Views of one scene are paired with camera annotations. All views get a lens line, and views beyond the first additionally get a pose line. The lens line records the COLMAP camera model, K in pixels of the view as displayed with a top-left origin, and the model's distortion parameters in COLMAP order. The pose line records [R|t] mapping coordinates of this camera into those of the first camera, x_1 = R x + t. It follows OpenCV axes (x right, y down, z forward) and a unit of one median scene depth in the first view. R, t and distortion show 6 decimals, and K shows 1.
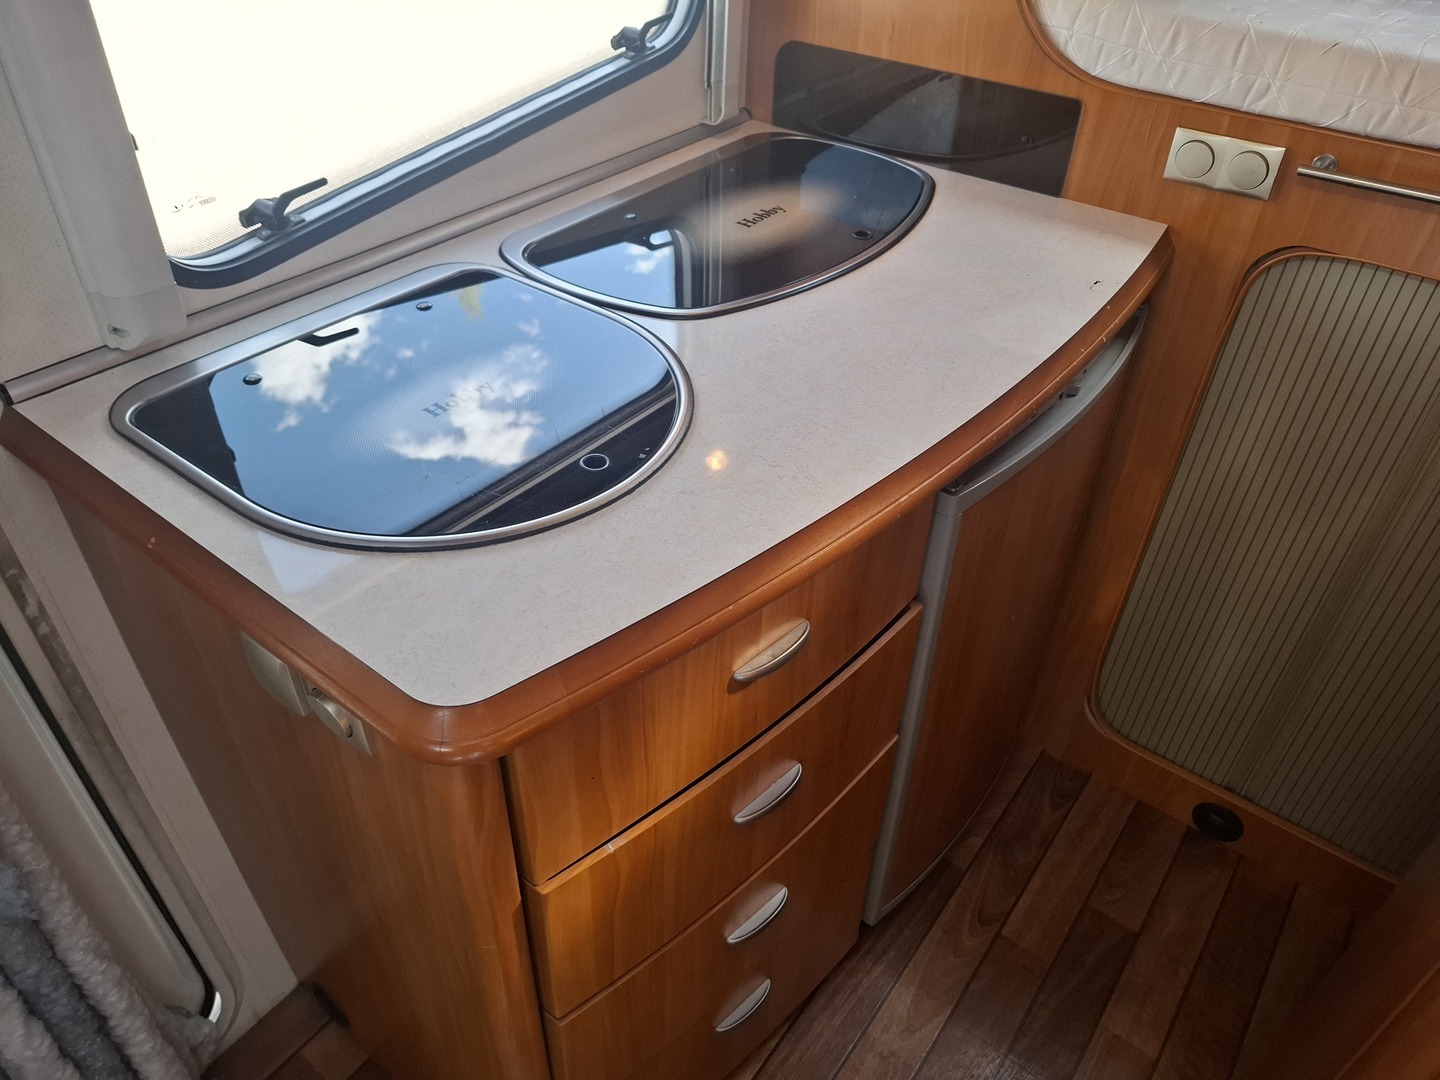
lens RADIAL K [[1007.3, 0, 722.1], [0, 1007.3, 512.3], [0, 0, 1]] dist [0.004742, -0.002303]
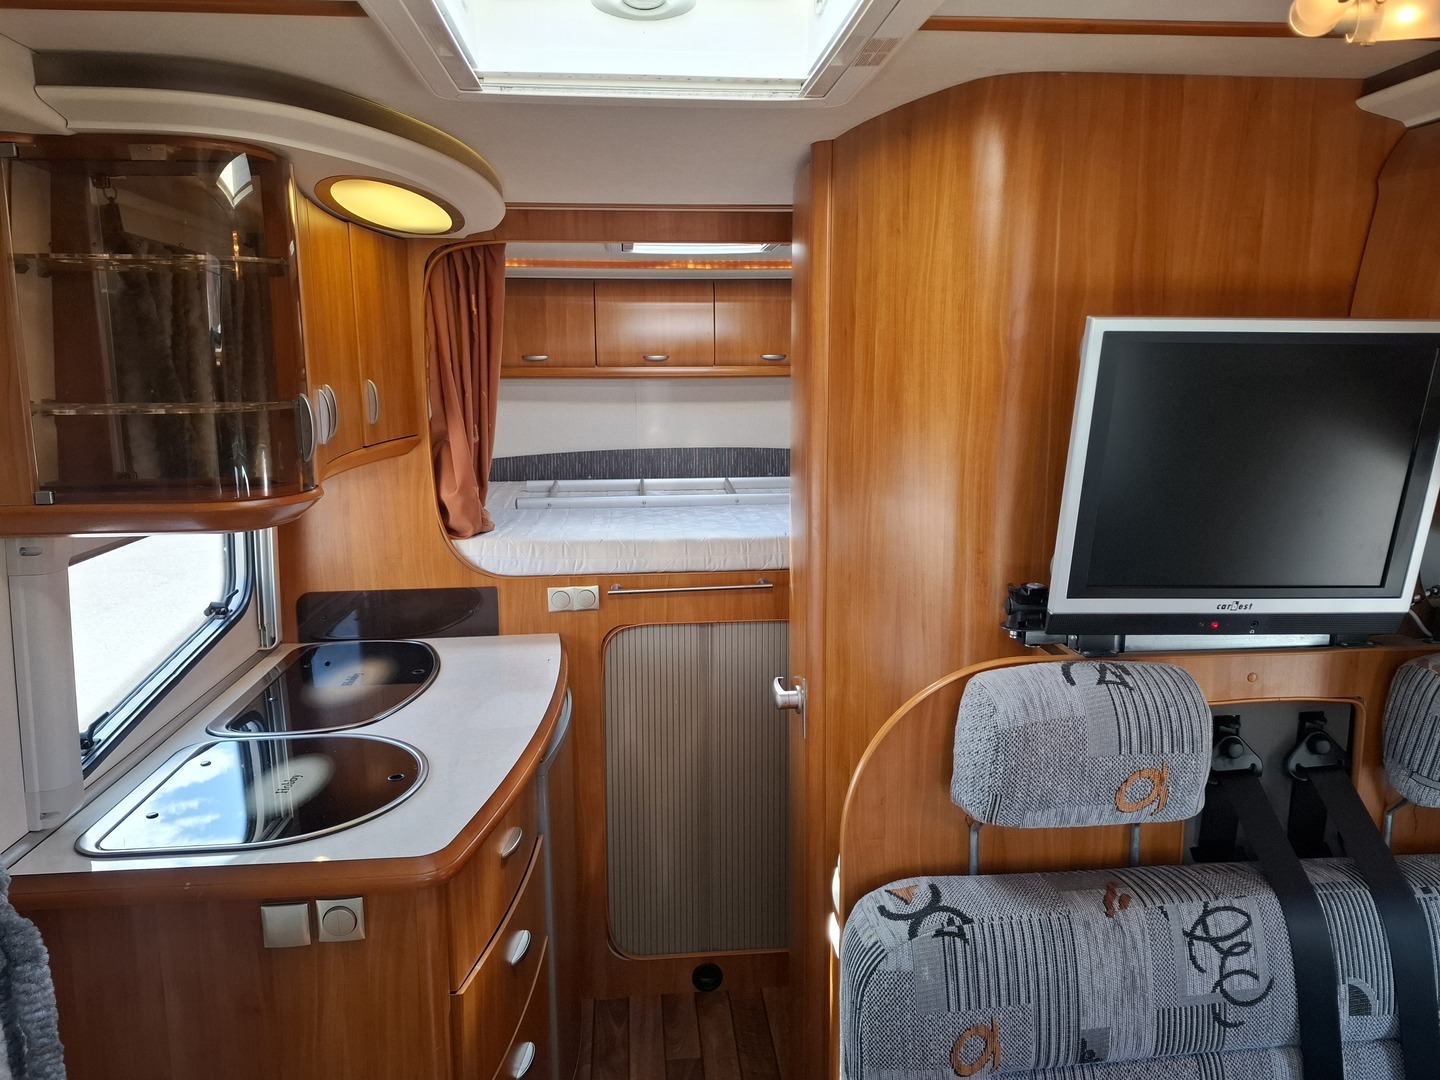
lens RADIAL K [[1007.3, 0, 722.1], [0, 1007.3, 512.3], [0, 0, 1]] dist [0.004742, -0.002303]
pose [[0.732998, -0.137508, 0.666187, -0.623200], [0.439508, 0.843220, -0.309536, 0.274605], [-0.519179, 0.519684, 0.678514, -0.643510]]
